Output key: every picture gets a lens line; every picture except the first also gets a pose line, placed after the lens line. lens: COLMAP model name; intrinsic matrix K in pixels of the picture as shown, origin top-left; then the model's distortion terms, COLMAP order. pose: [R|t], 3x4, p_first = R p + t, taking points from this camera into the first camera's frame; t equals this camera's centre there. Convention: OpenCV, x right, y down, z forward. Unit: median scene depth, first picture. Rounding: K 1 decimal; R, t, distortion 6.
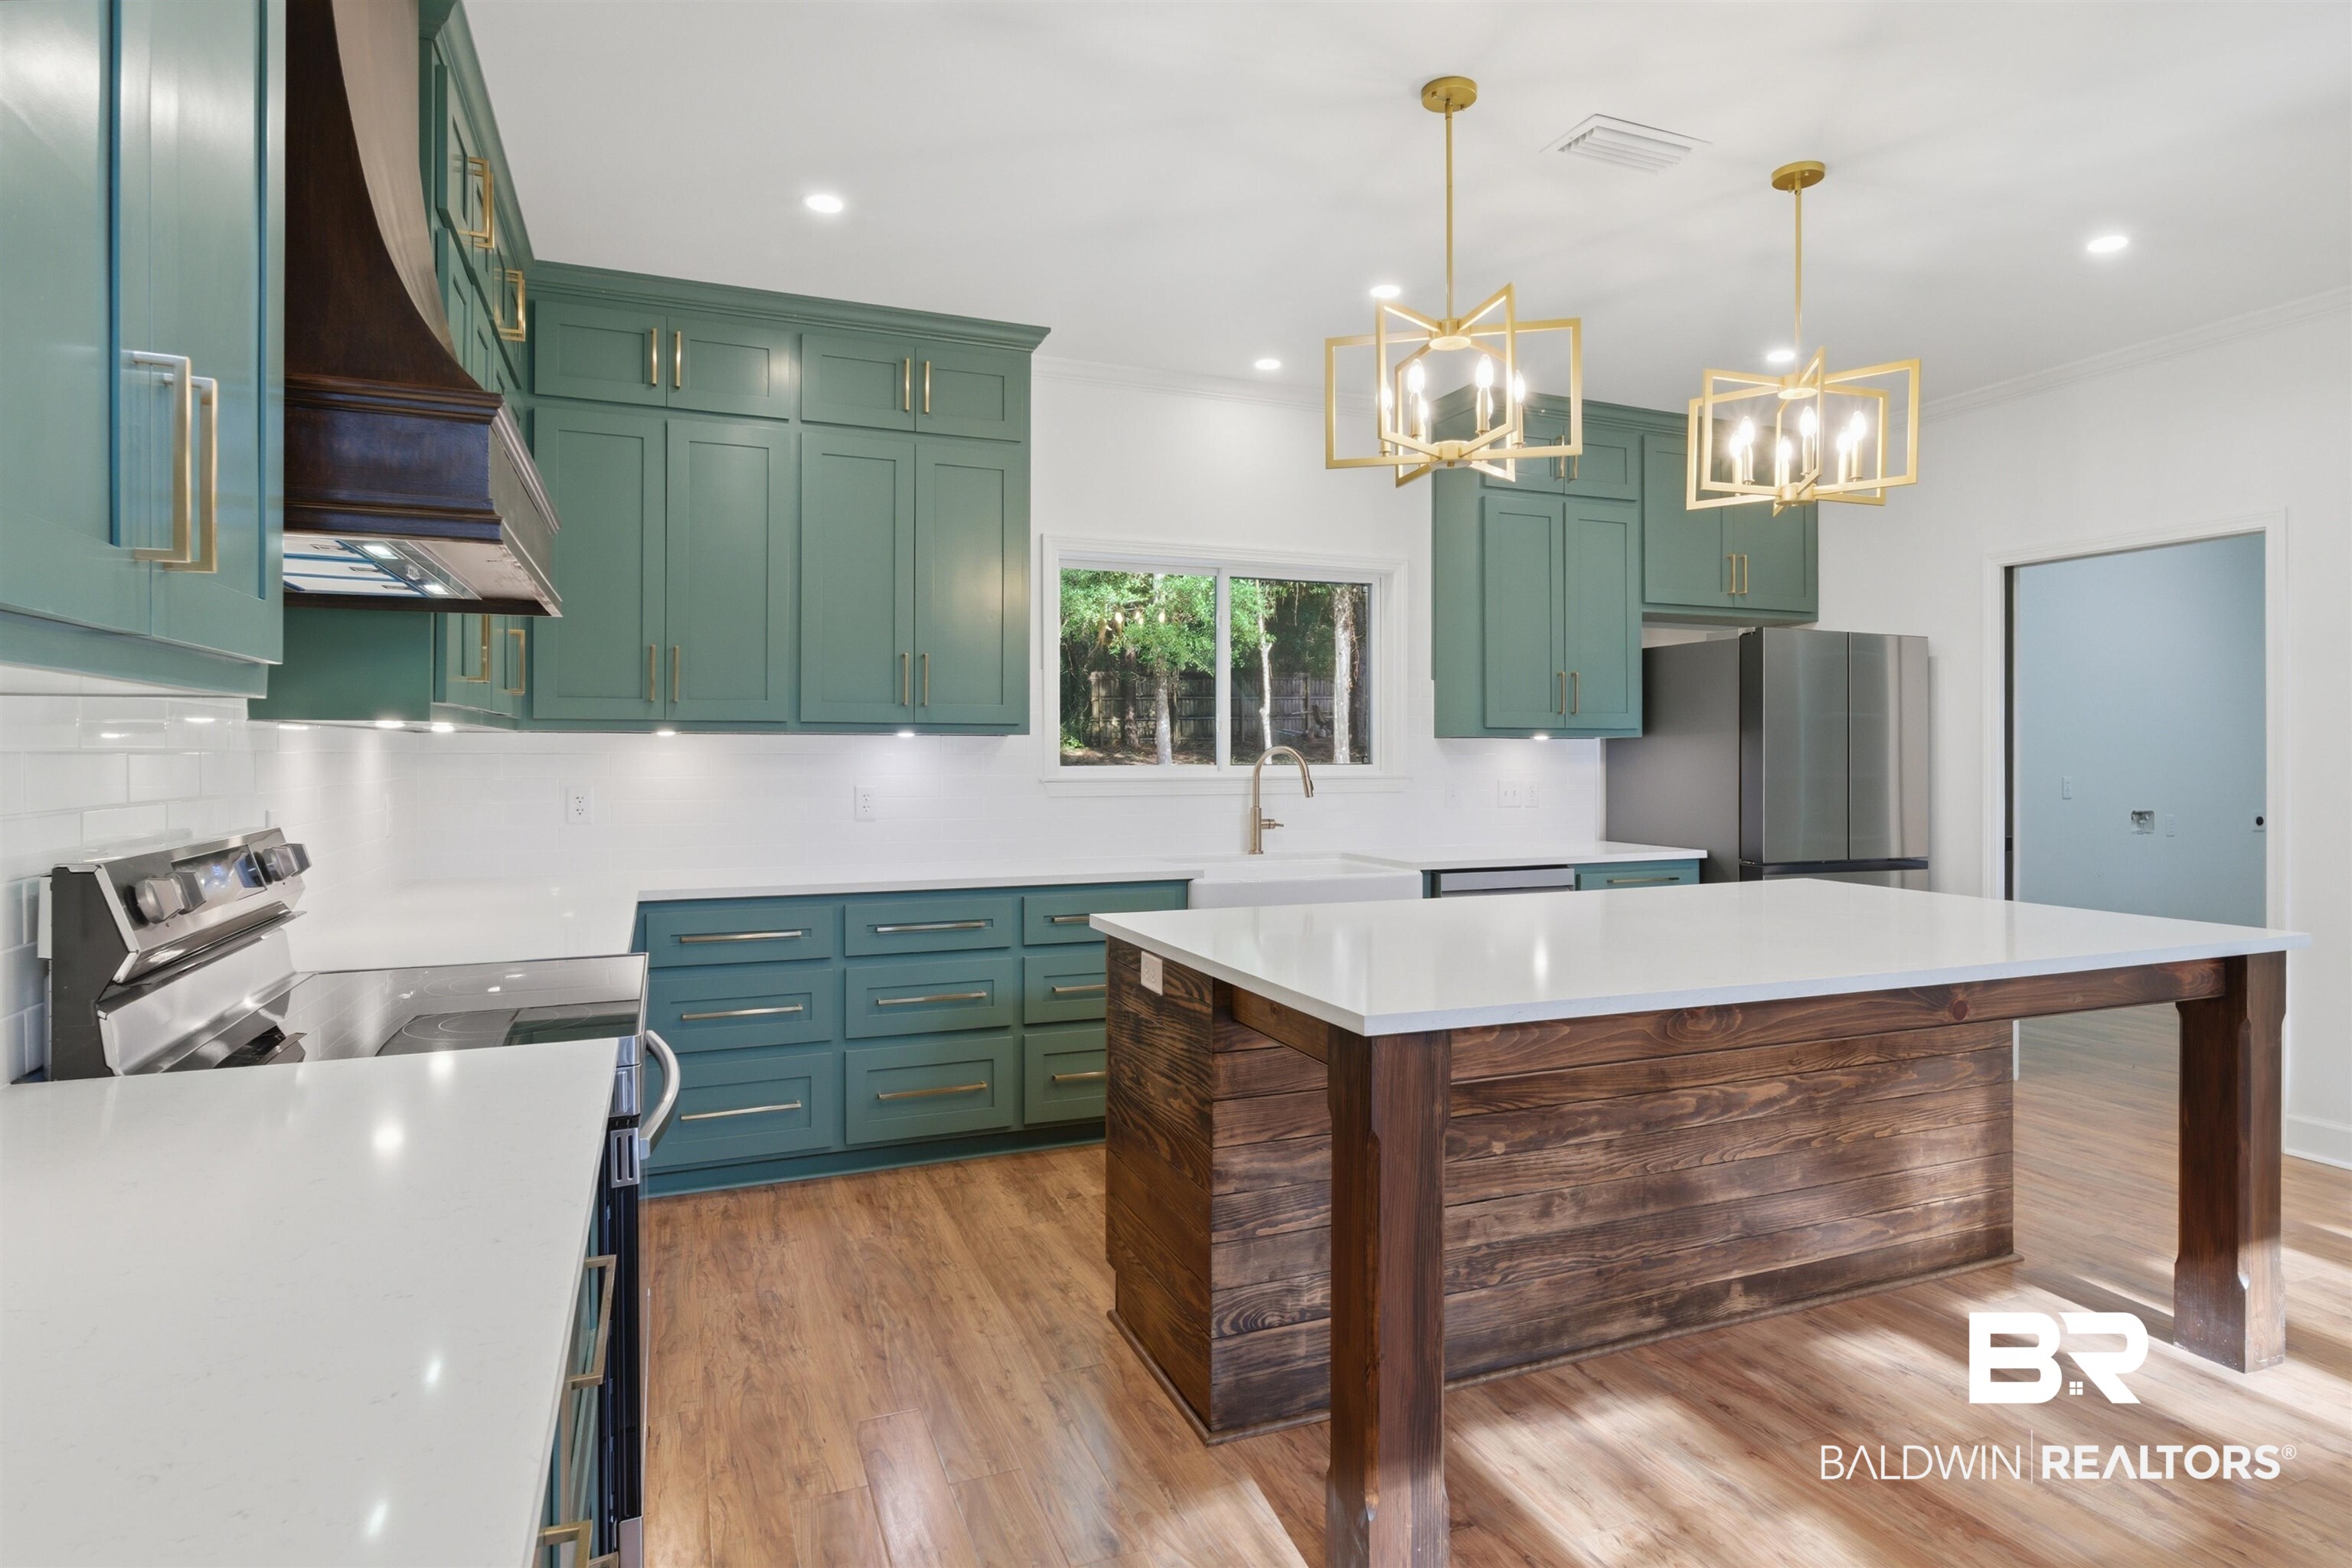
lens RADIAL K [[1264.3, 0, 1193.4], [0, 1264.3, 749.3], [0, 0, 1]] dist [0.003712, 0.000544]
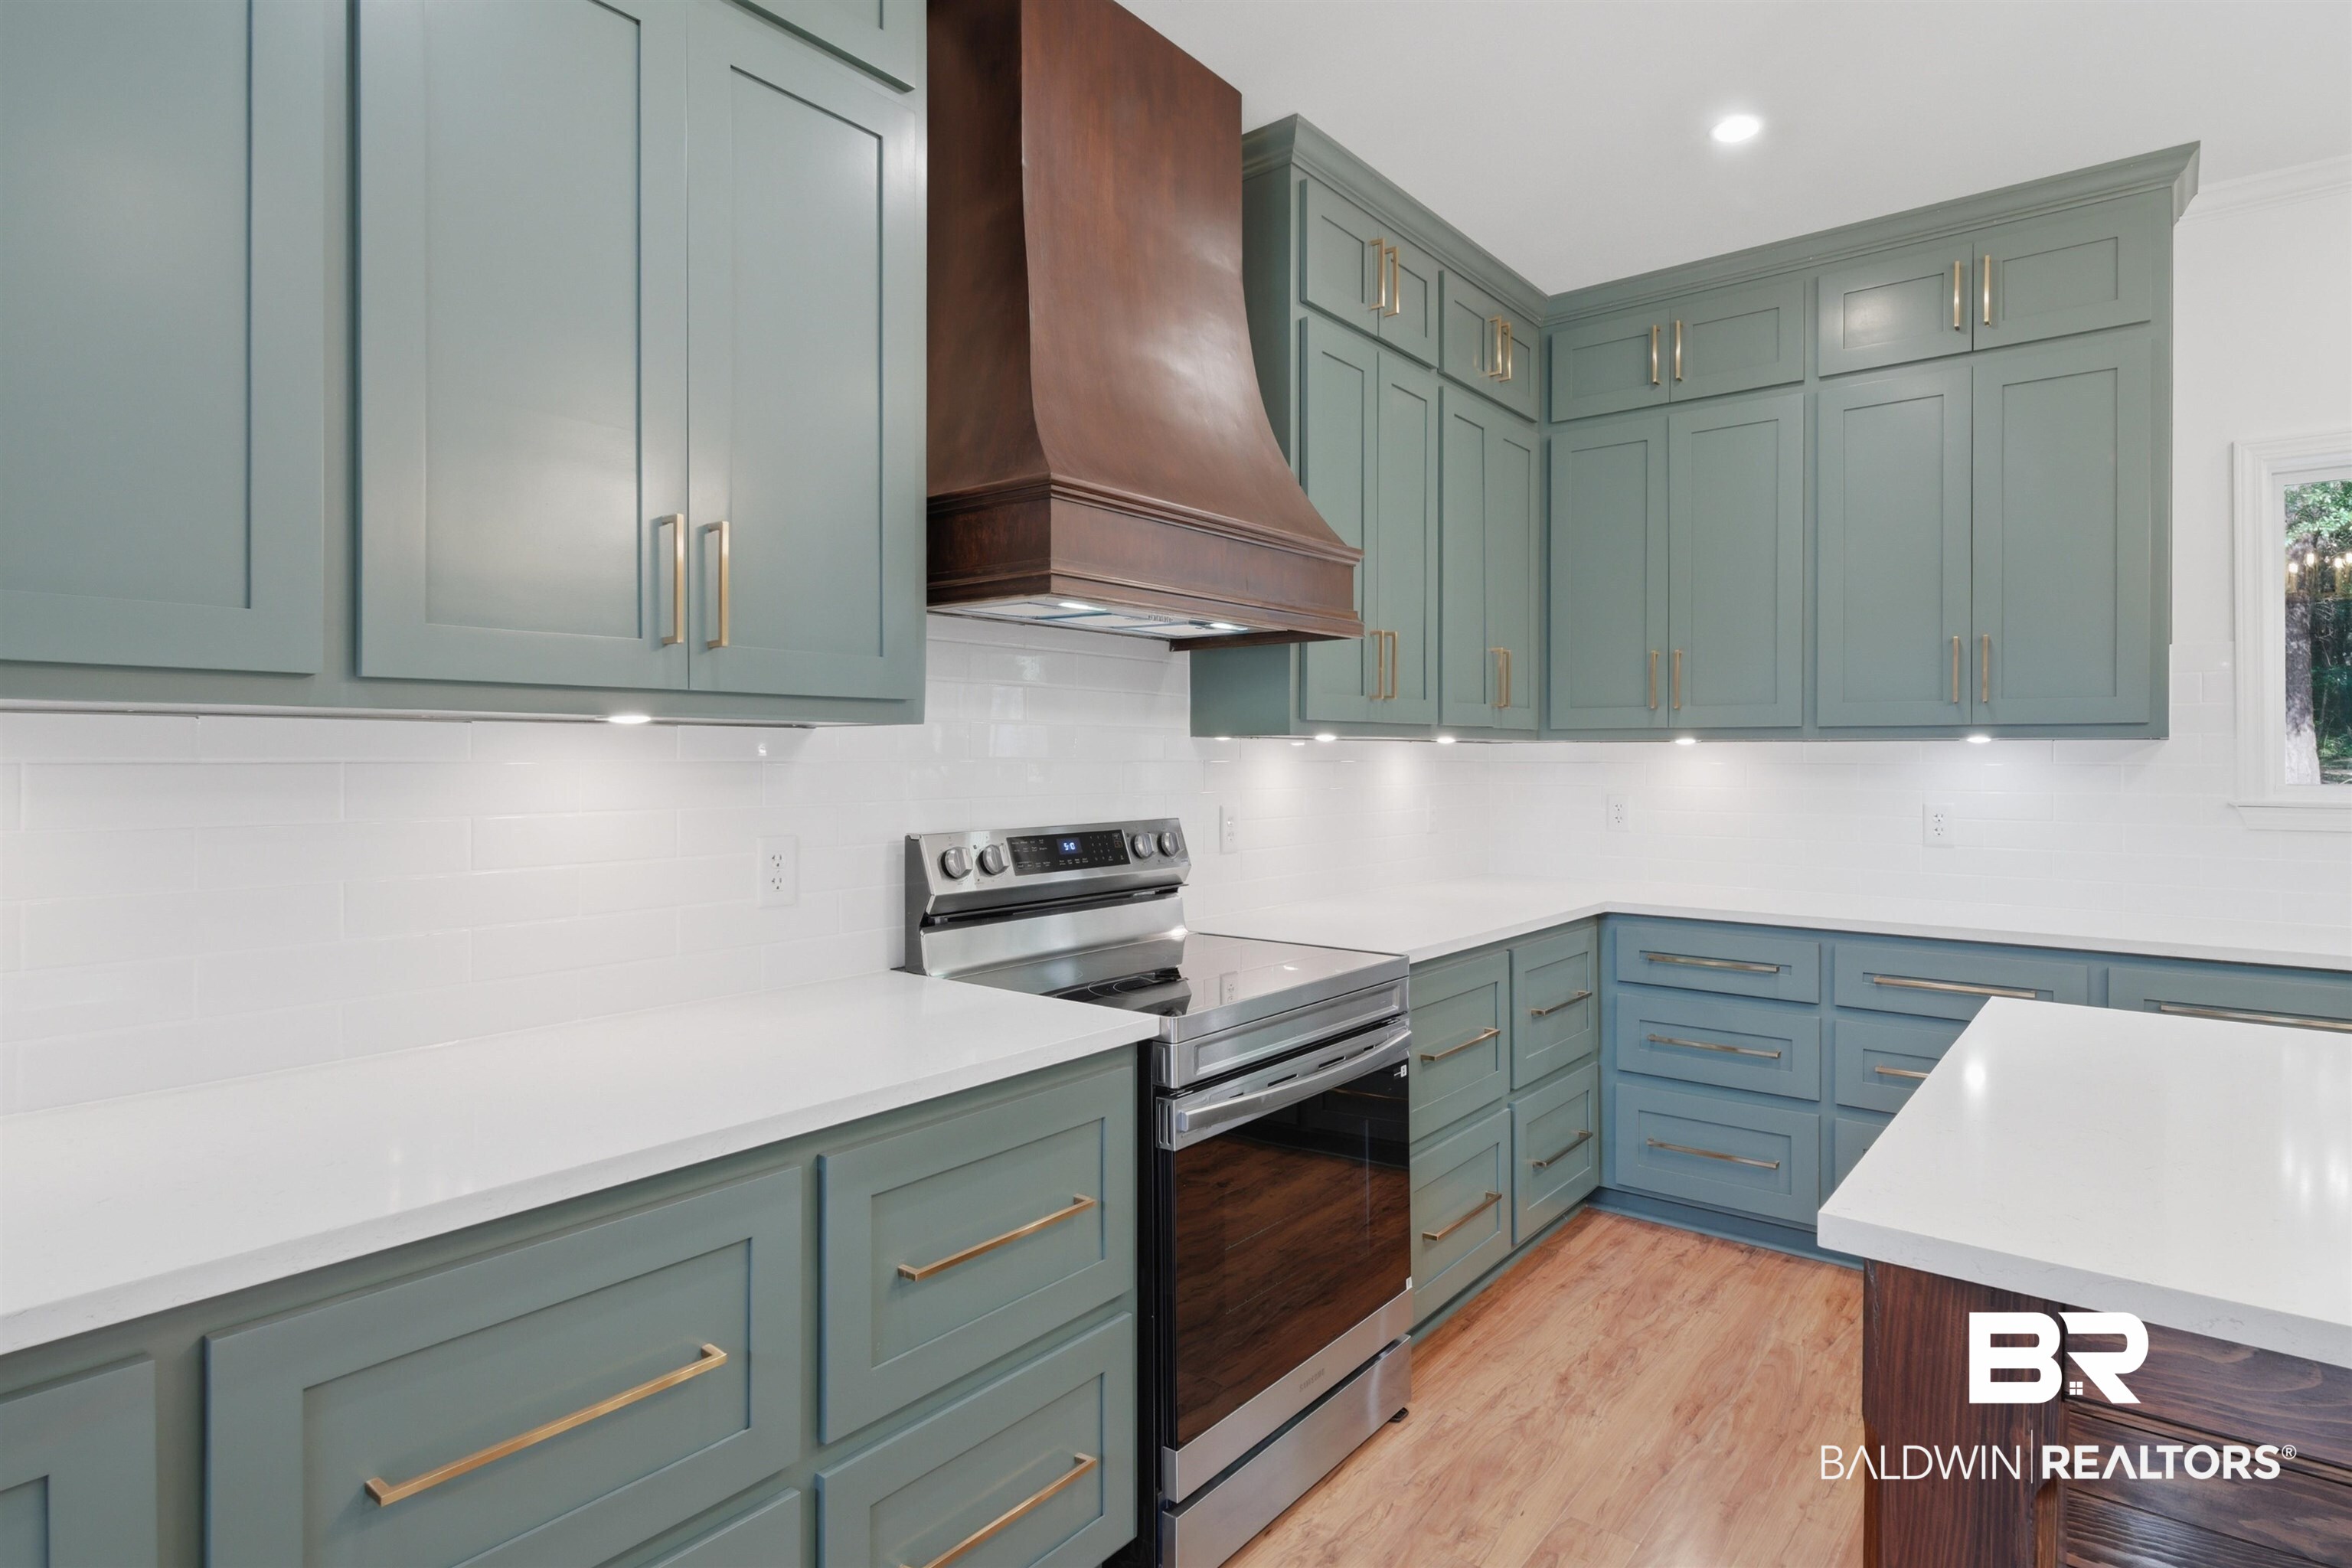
lens RADIAL K [[1243.1, 0, 1169.6], [0, 1243.1, 755.2], [0, 0, 1]] dist [0.001552, 0.000690]
pose [[0.478325, -0.002125, -0.878180, 0.270601], [0.000577, 0.999998, -0.002106, -0.000478], [0.878183, 0.000501, 0.478325, 0.247630]]
